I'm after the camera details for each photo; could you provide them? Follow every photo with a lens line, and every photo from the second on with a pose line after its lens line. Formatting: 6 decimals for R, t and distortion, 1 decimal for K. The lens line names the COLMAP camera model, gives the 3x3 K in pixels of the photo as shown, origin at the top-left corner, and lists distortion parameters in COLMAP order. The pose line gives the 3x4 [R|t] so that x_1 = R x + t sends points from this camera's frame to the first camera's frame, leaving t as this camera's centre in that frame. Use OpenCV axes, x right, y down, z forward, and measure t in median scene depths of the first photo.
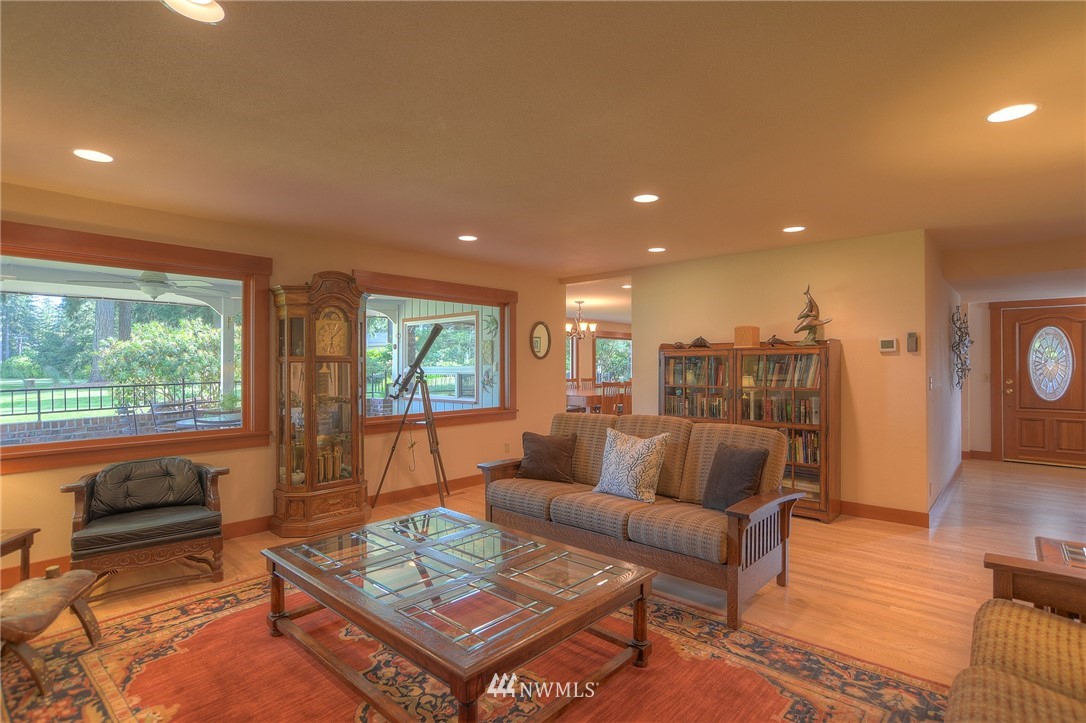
lens RADIAL K [[550.6, 0, 543.5], [0, 550.6, 368.9], [0, 0, 1]] dist [-0.034004, 0.022809]
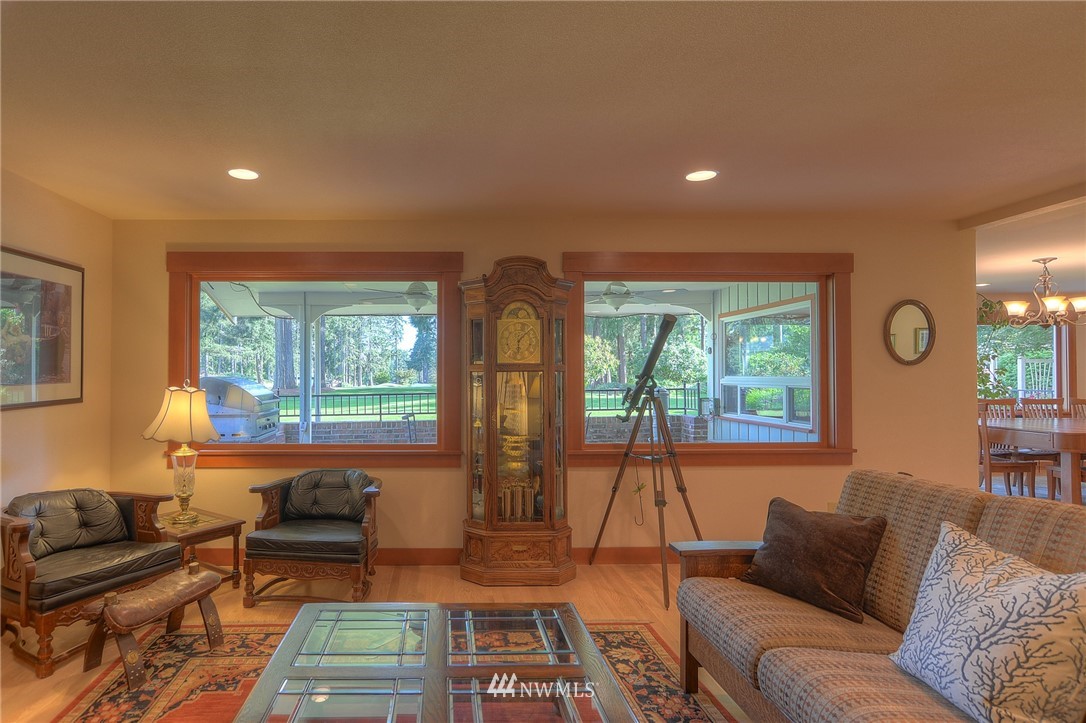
lens RADIAL K [[550.6, 0, 543.5], [0, 550.6, 368.9], [0, 0, 1]] dist [-0.034004, 0.022809]
pose [[0.680490, -0.004341, -0.732745, 0.217518], [-0.006183, 0.999913, -0.011665, -0.006688], [0.732732, 0.012469, 0.680404, 0.474396]]
